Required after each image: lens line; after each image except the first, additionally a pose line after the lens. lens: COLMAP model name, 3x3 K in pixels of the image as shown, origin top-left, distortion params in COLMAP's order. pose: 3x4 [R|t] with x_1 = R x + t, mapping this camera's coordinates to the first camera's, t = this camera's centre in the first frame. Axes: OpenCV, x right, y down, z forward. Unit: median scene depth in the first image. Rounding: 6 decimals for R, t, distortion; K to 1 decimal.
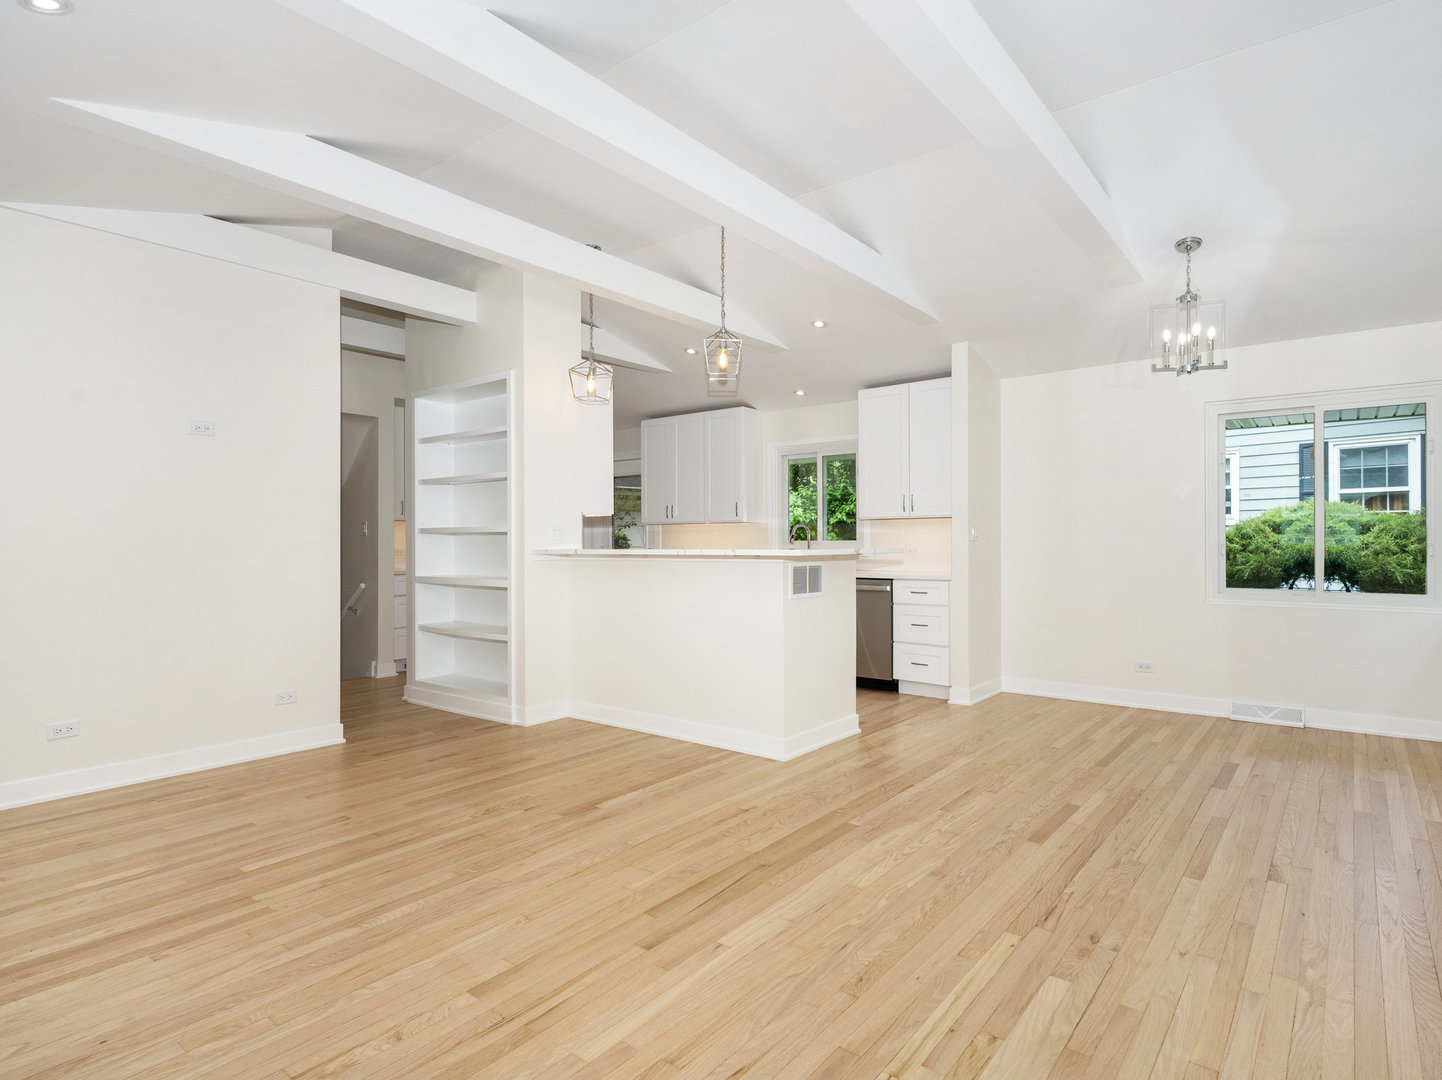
lens RADIAL K [[782.3, 0, 721.0], [0, 782.3, 540.0], [0, 0, 1]] dist [0.007240, -0.001437]
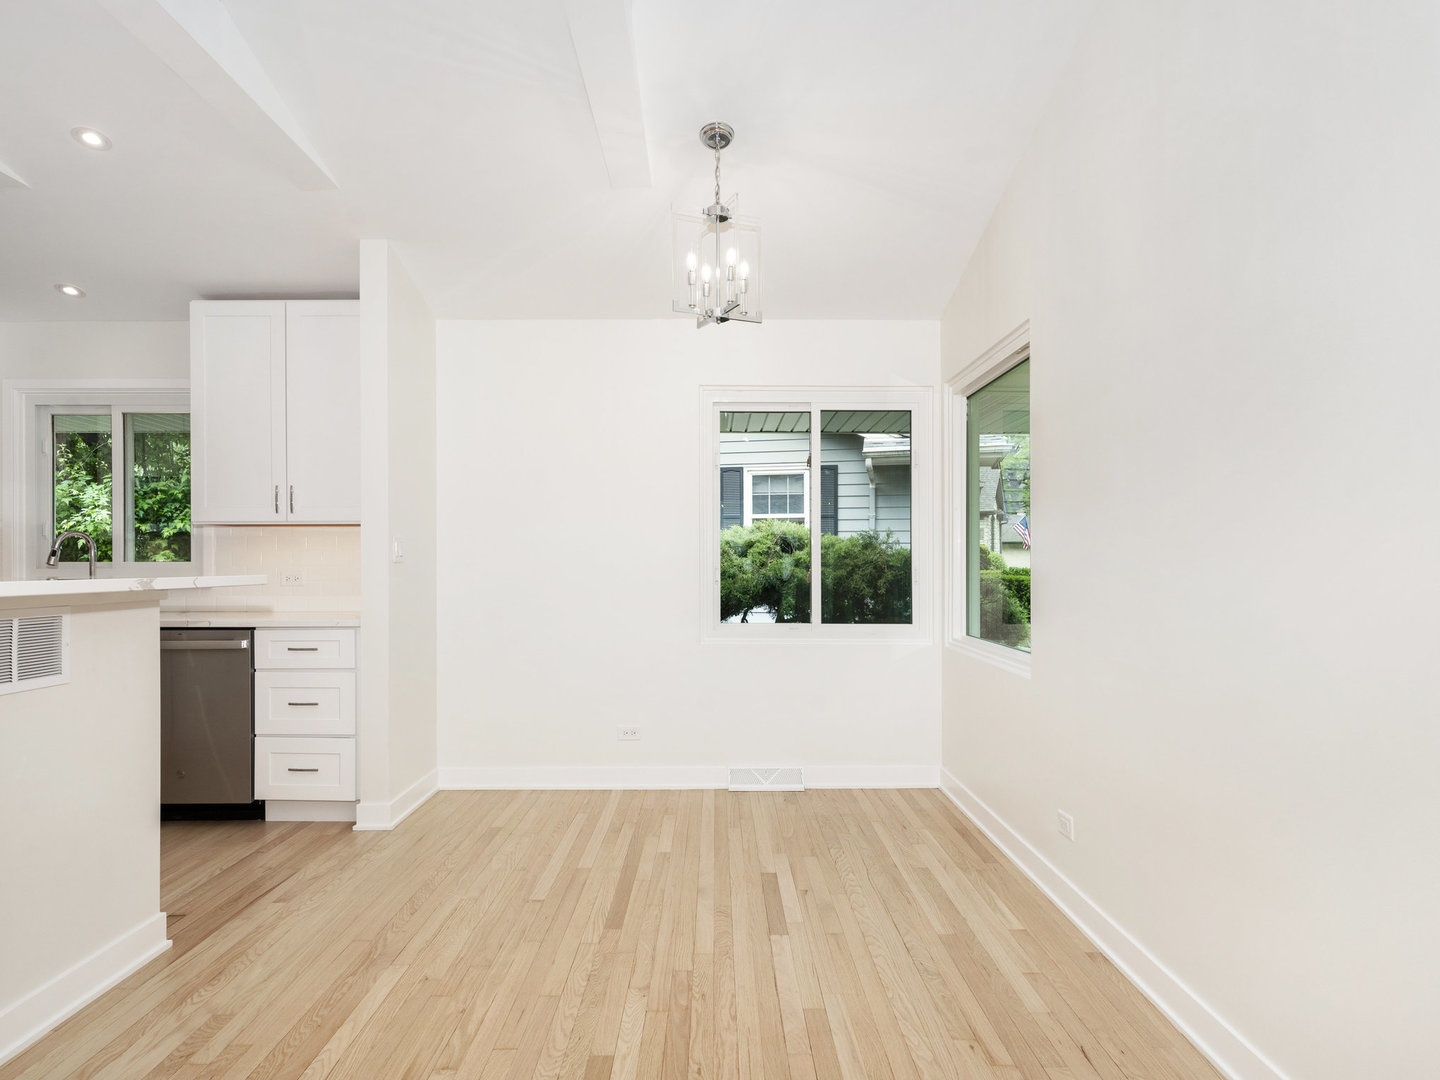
lens RADIAL K [[866.6, 0, 727.4], [0, 866.6, 569.8], [0, 0, 1]] dist [-0.000262, -0.002596]
pose [[0.769709, -0.001091, 0.638395, 0.108612], [-0.003922, 0.999972, 0.006437, 0.001636], [-0.638383, -0.007459, 0.769682, 0.385248]]
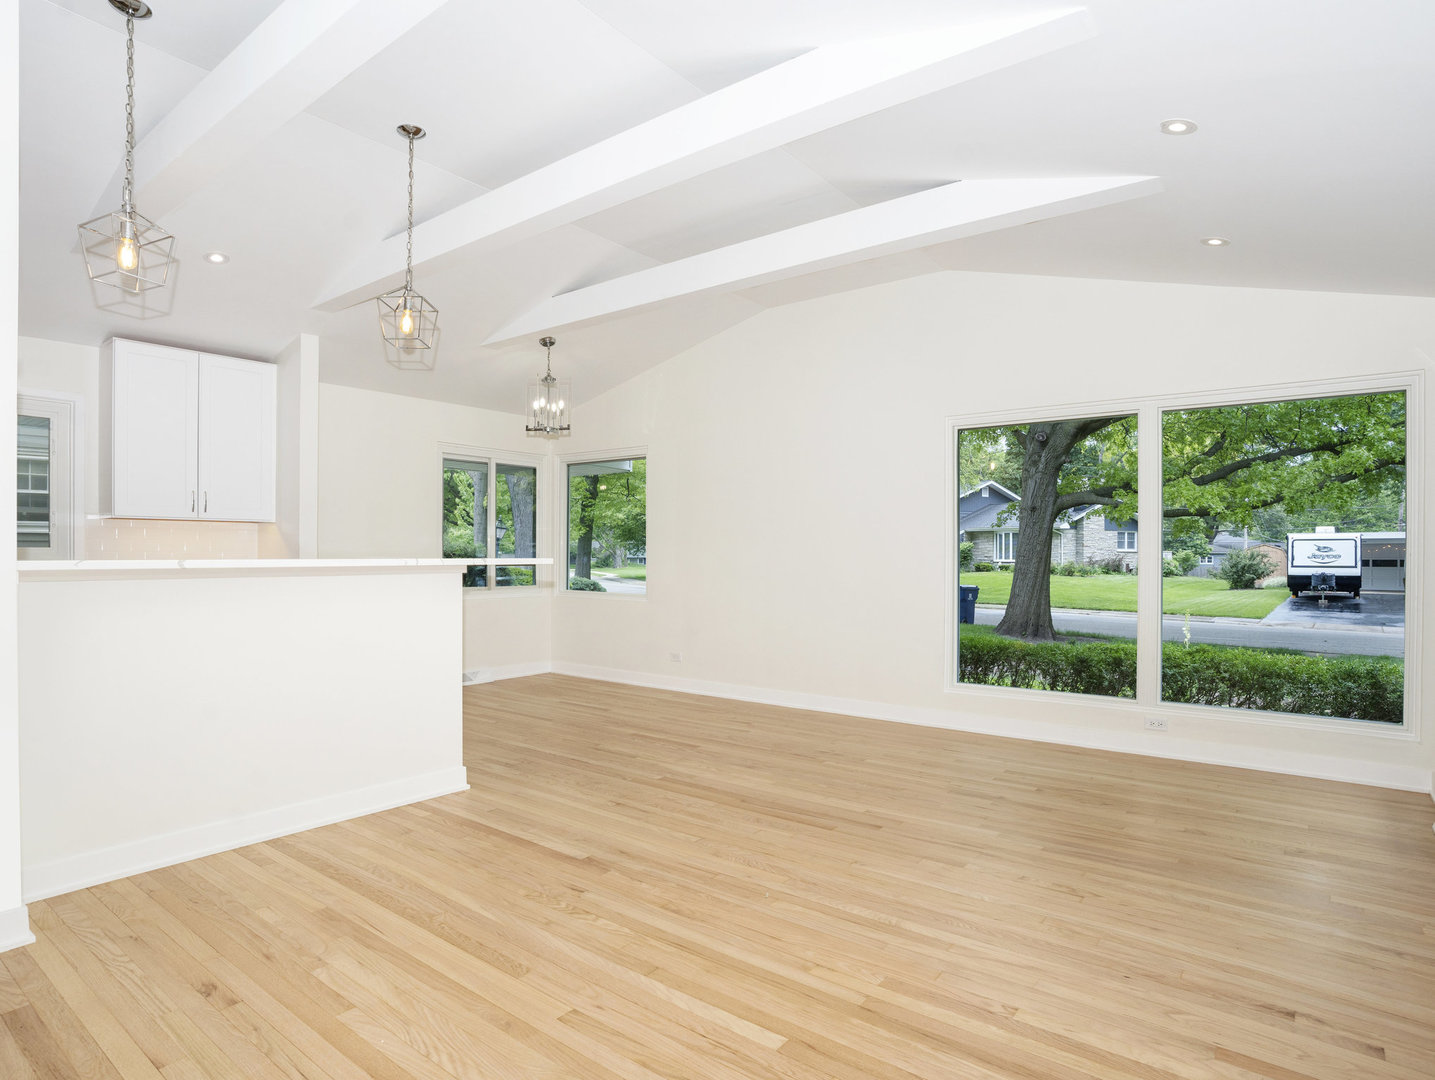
lens RADIAL K [[811.7, 0, 717.5], [0, 811.7, 540.0], [0, 0, 1]] dist [-0.030312, 0.000135]
pose [[-0.011506, 0.019087, 0.999752, -0.821676], [-0.004500, 0.999807, -0.019140, 0.007721], [-0.999924, -0.004719, -0.011418, 0.678534]]
